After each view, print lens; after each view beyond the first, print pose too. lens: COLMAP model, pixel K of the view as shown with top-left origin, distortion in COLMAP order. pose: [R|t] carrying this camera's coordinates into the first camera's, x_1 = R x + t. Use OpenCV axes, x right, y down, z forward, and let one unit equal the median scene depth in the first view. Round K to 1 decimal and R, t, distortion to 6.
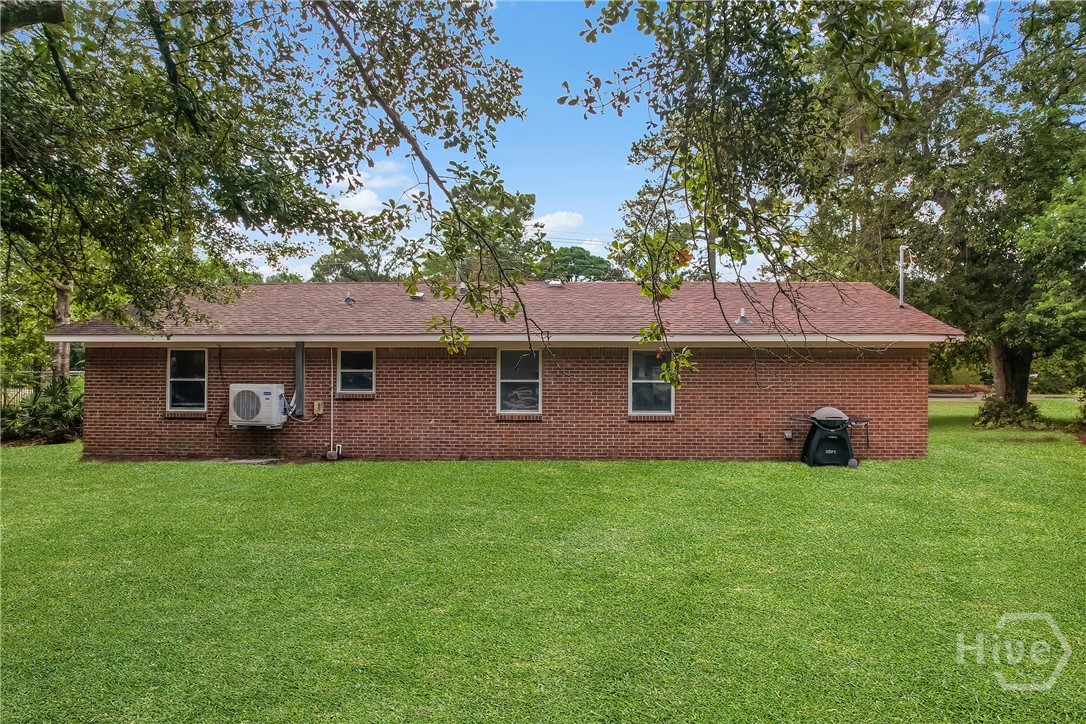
lens RADIAL K [[683.6, 0, 542.8], [0, 683.6, 363.0], [0, 0, 1]] dist [-0.007368, 0.002357]
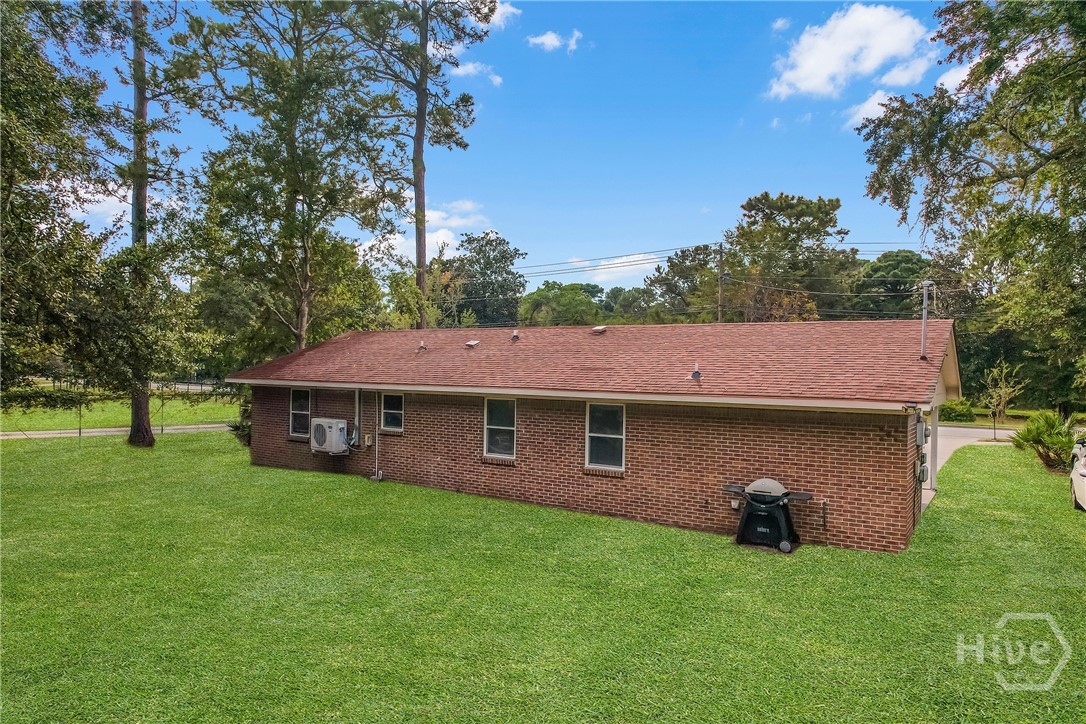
lens RADIAL K [[683.6, 0, 542.2], [0, 683.6, 359.2], [0, 0, 1]] dist [-0.007368, 0.002357]
pose [[0.864462, 0.004266, -0.502680, 0.578864], [-0.013905, 0.999784, -0.015428, -0.067828], [0.502506, 0.020327, 0.864335, 0.086710]]
